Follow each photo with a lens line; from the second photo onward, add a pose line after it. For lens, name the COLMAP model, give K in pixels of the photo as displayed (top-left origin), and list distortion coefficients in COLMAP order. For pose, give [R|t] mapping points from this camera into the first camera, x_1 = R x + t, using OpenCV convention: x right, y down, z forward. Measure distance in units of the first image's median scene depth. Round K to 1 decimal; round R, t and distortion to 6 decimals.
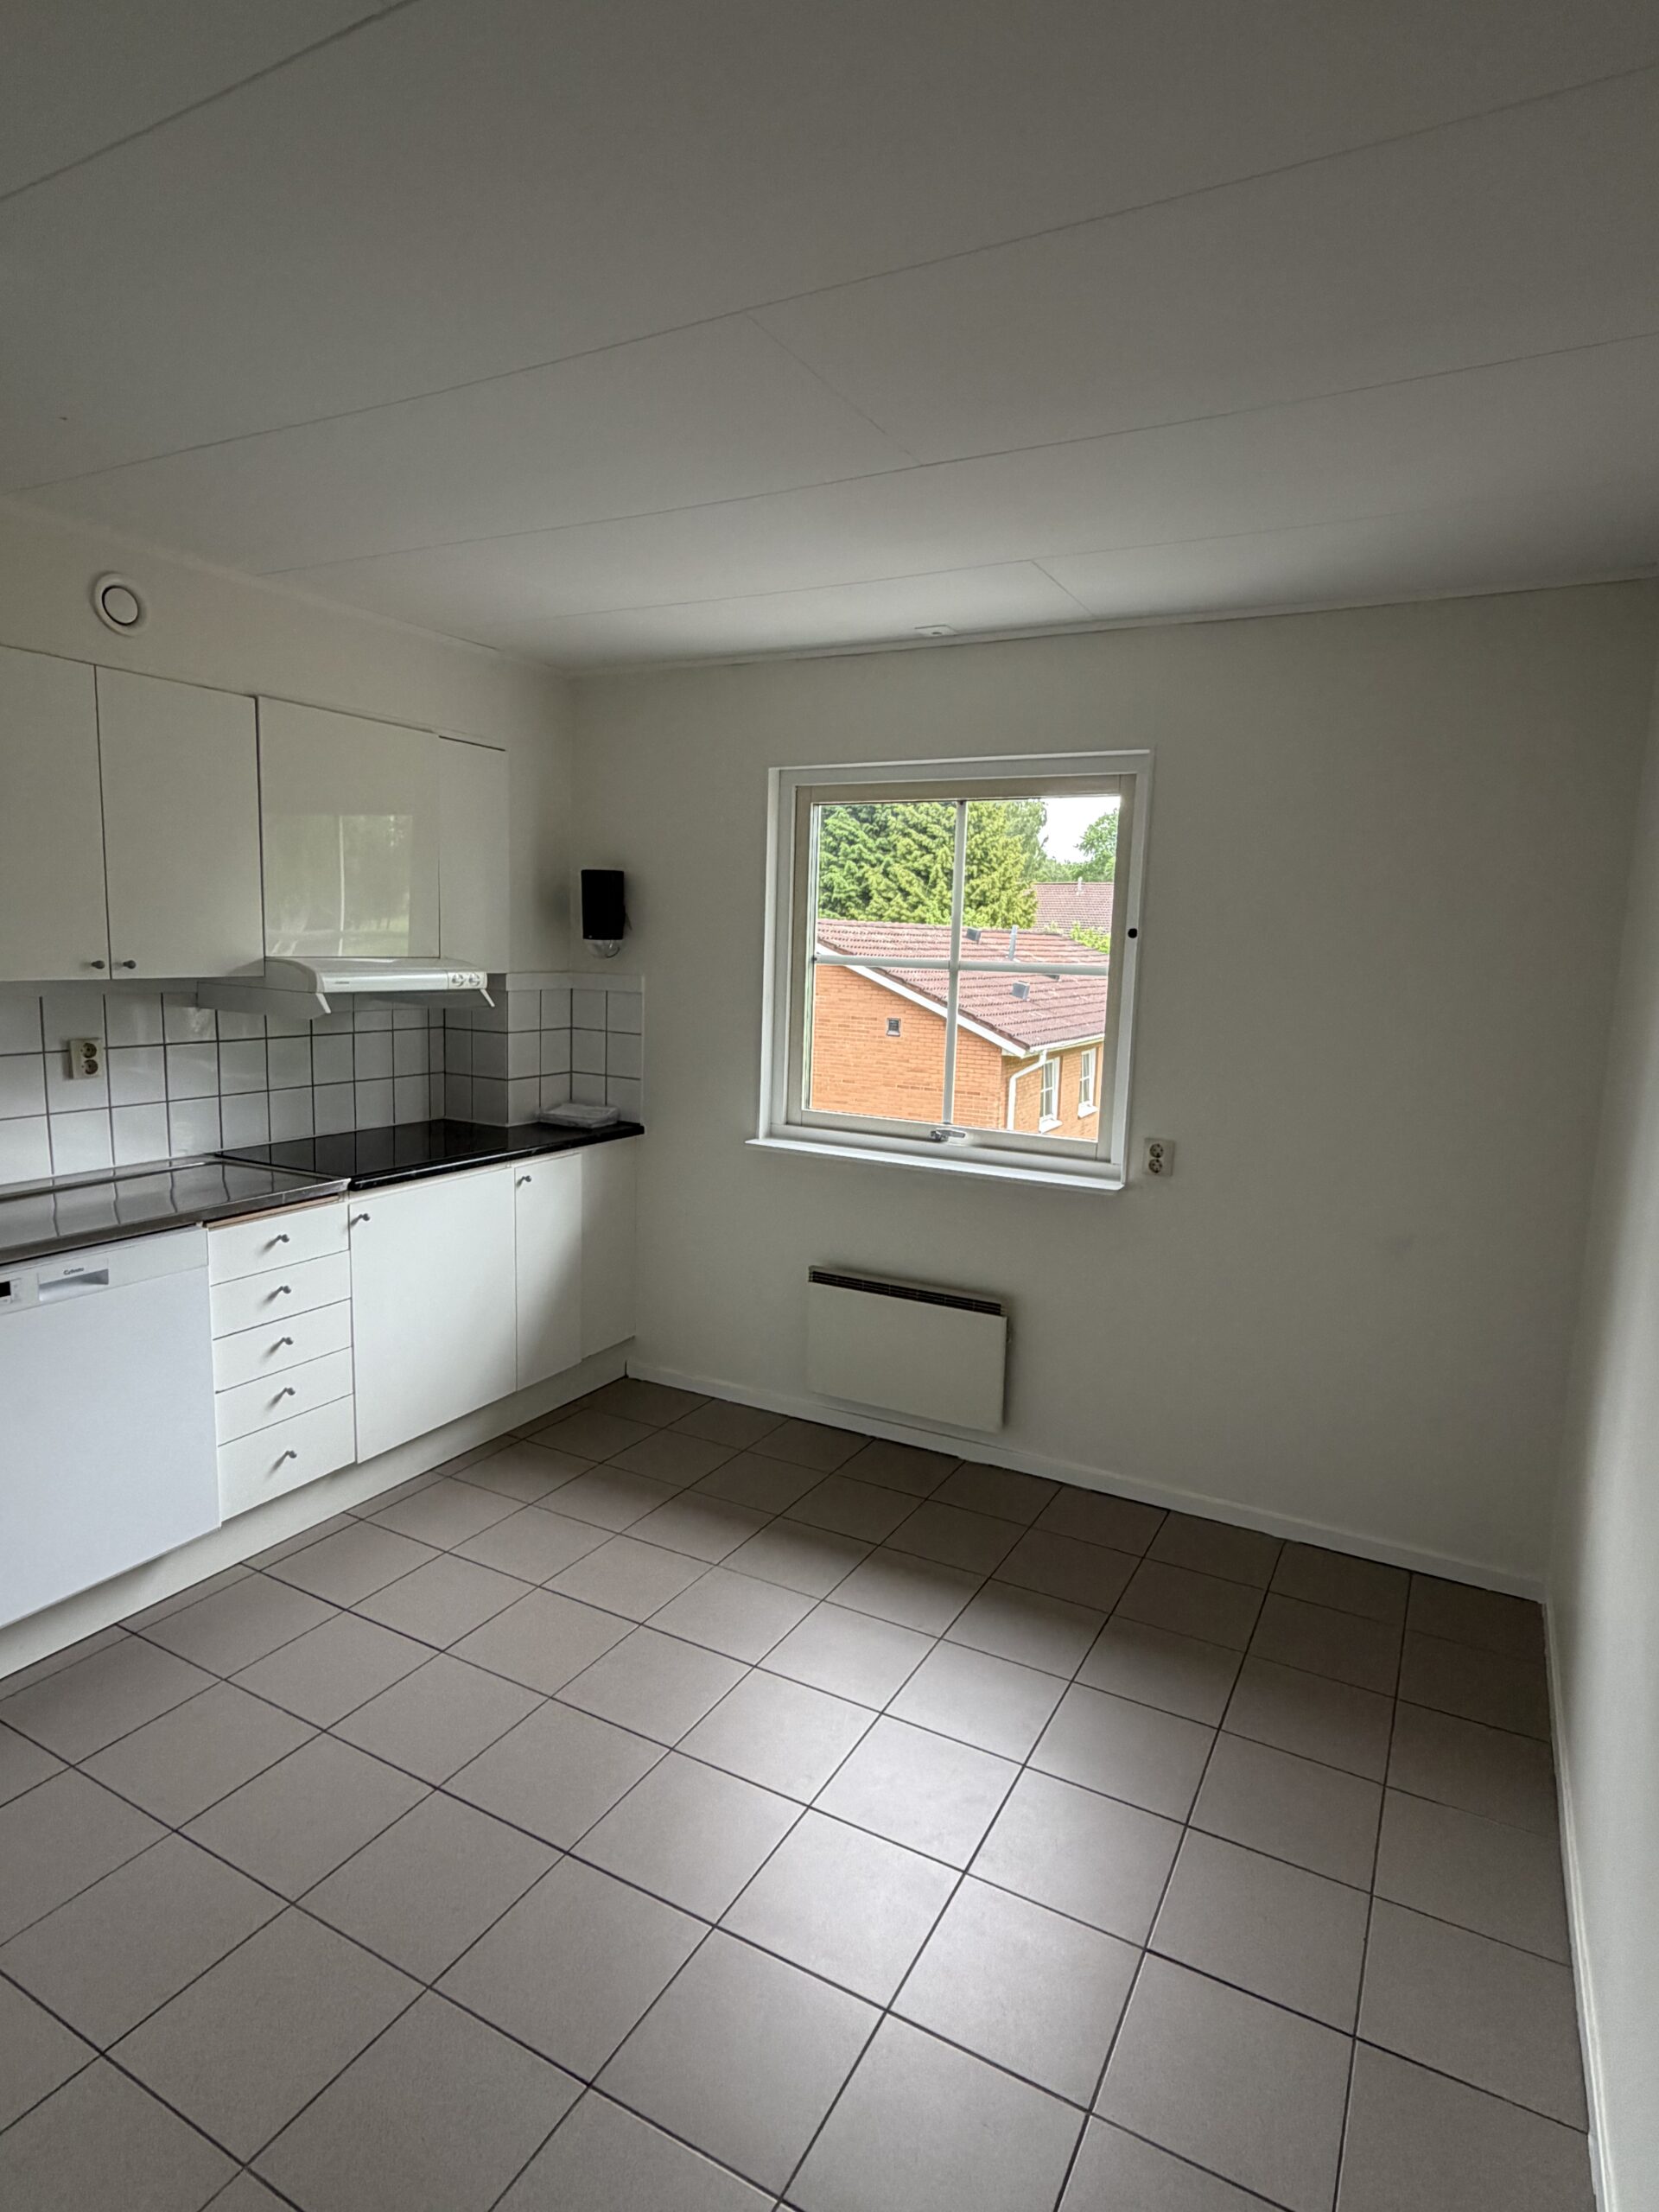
lens RADIAL K [[1209.5, 0, 764.5], [0, 1209.5, 1108.6], [0, 0, 1]] dist [0.003655, -0.002670]
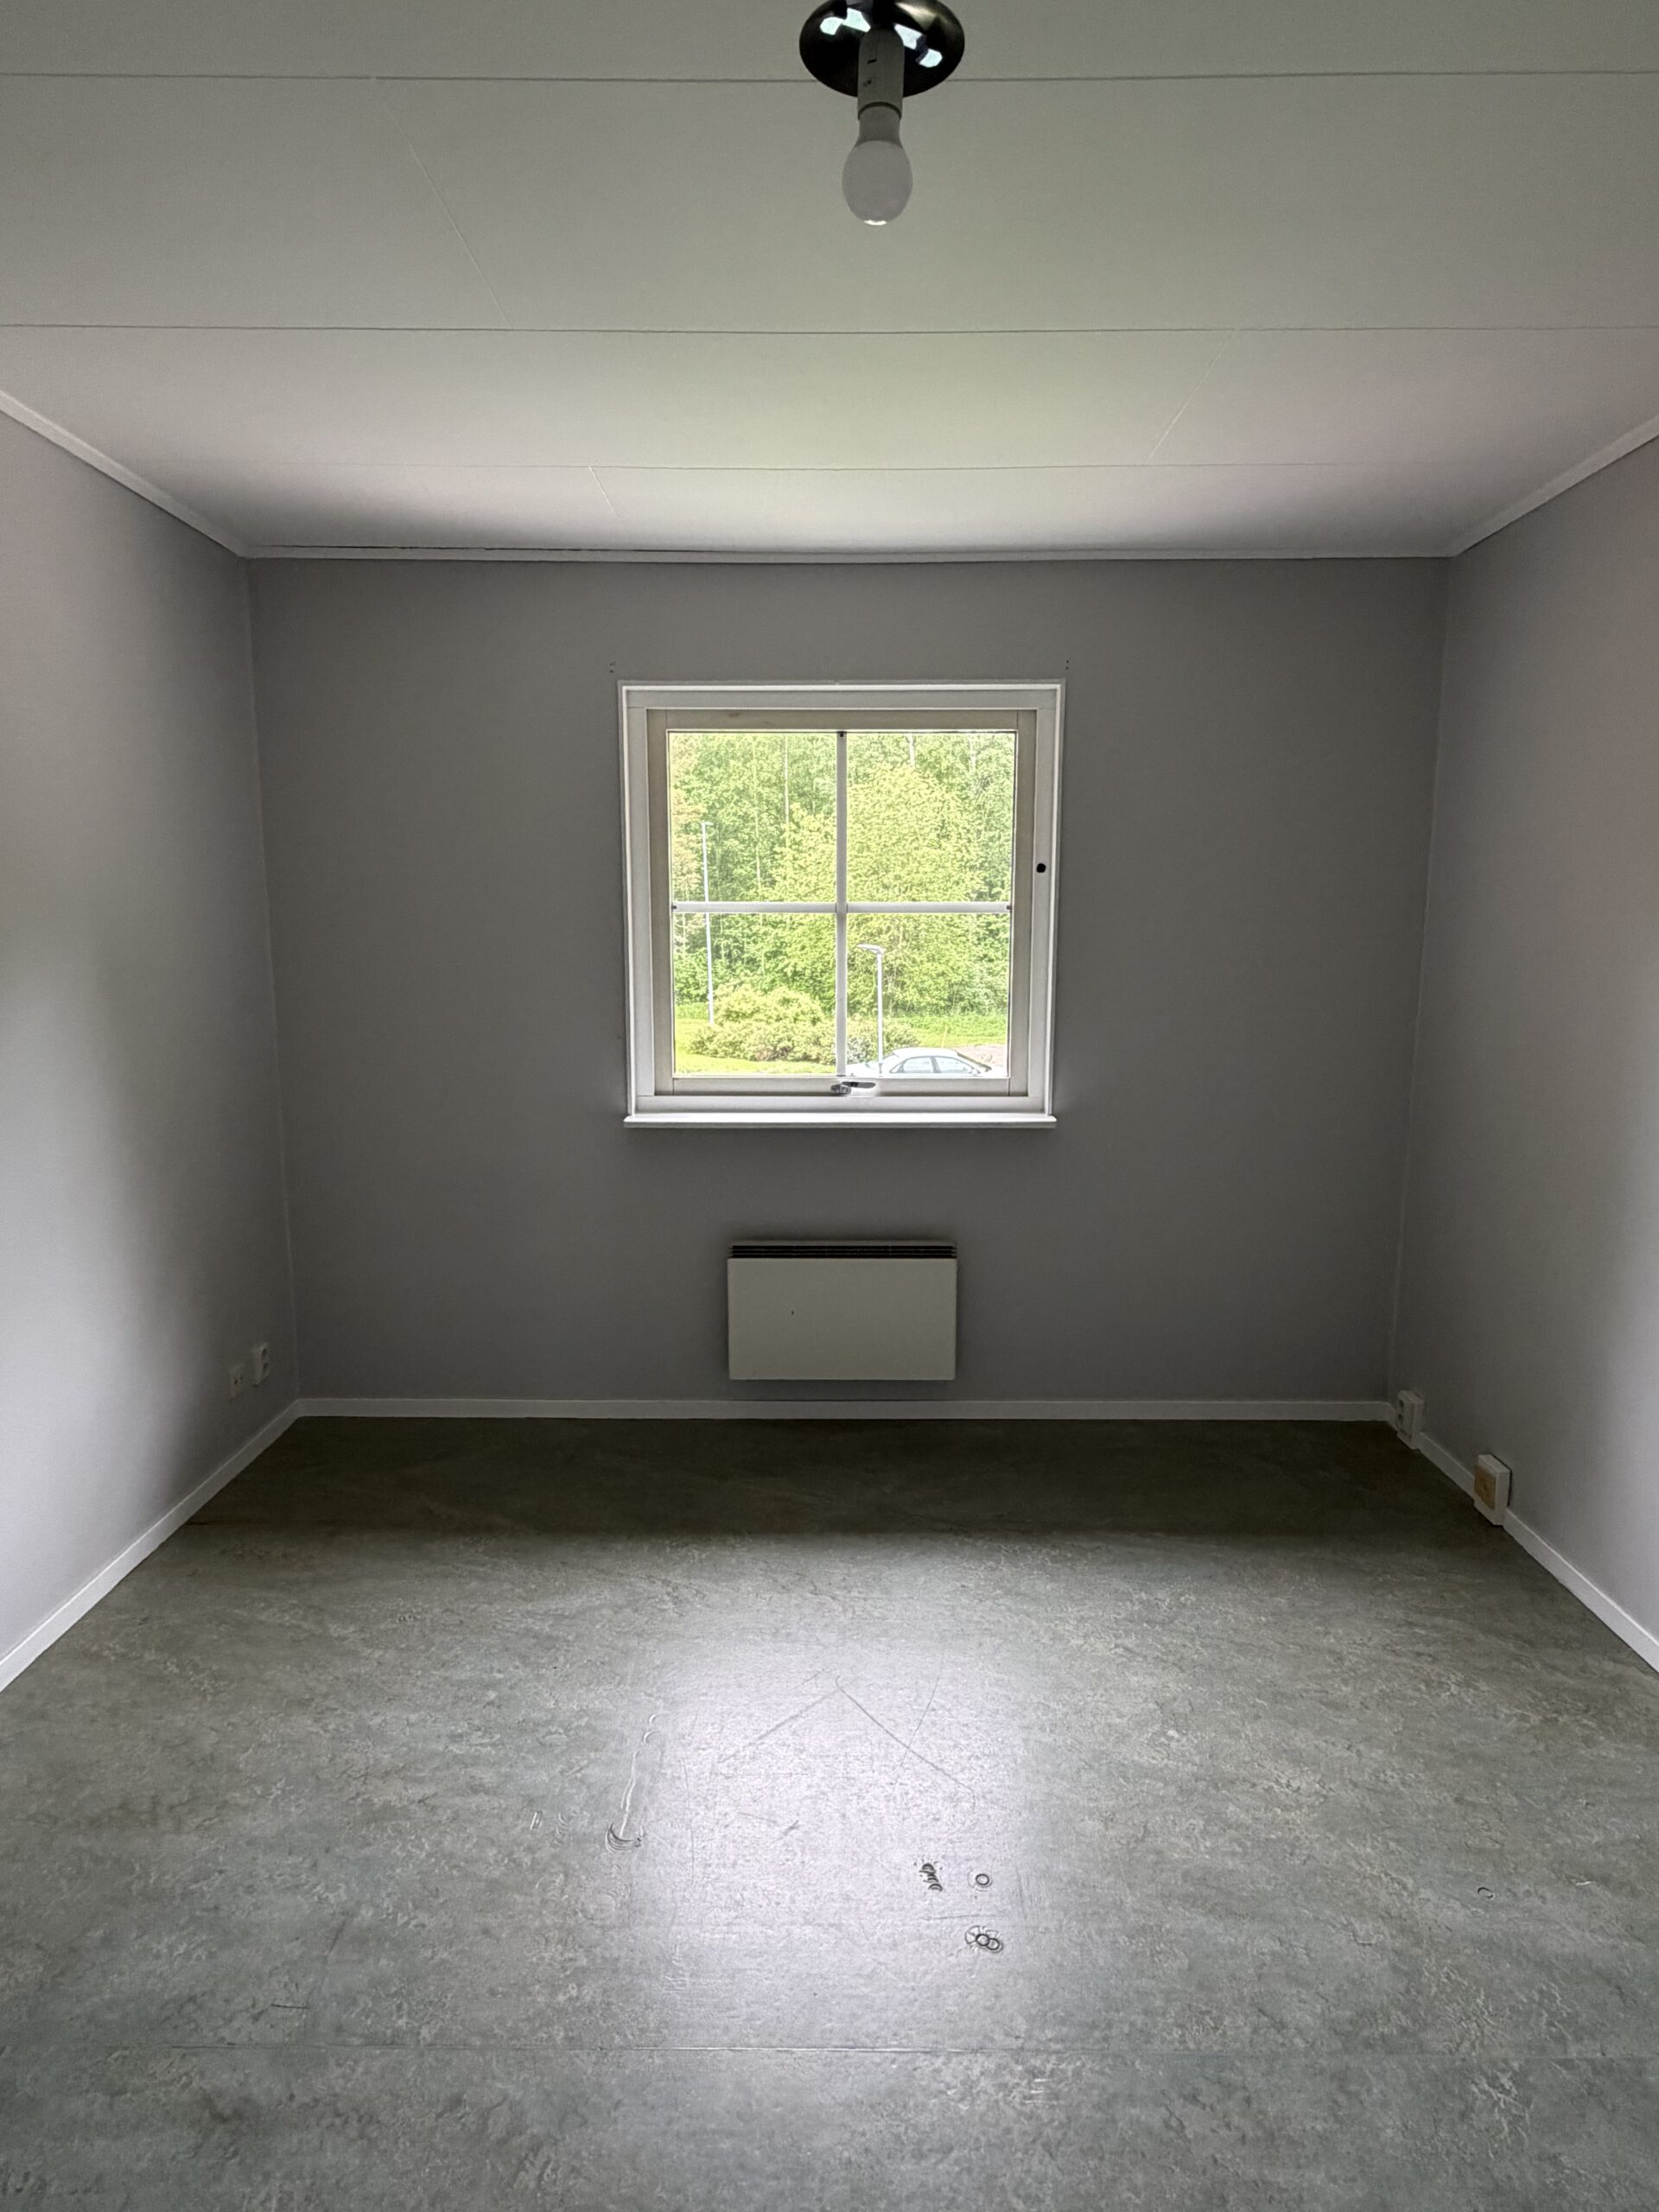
lens RADIAL K [[1209.5, 0, 836.0], [0, 1209.5, 1103.3], [0, 0, 1]] dist [0.003655, -0.002670]
pose [[0.867223, -0.118057, 0.483721, -0.321695], [0.095600, 0.992889, 0.070931, -0.034120], [-0.488656, -0.015269, 0.872343, 0.176381]]
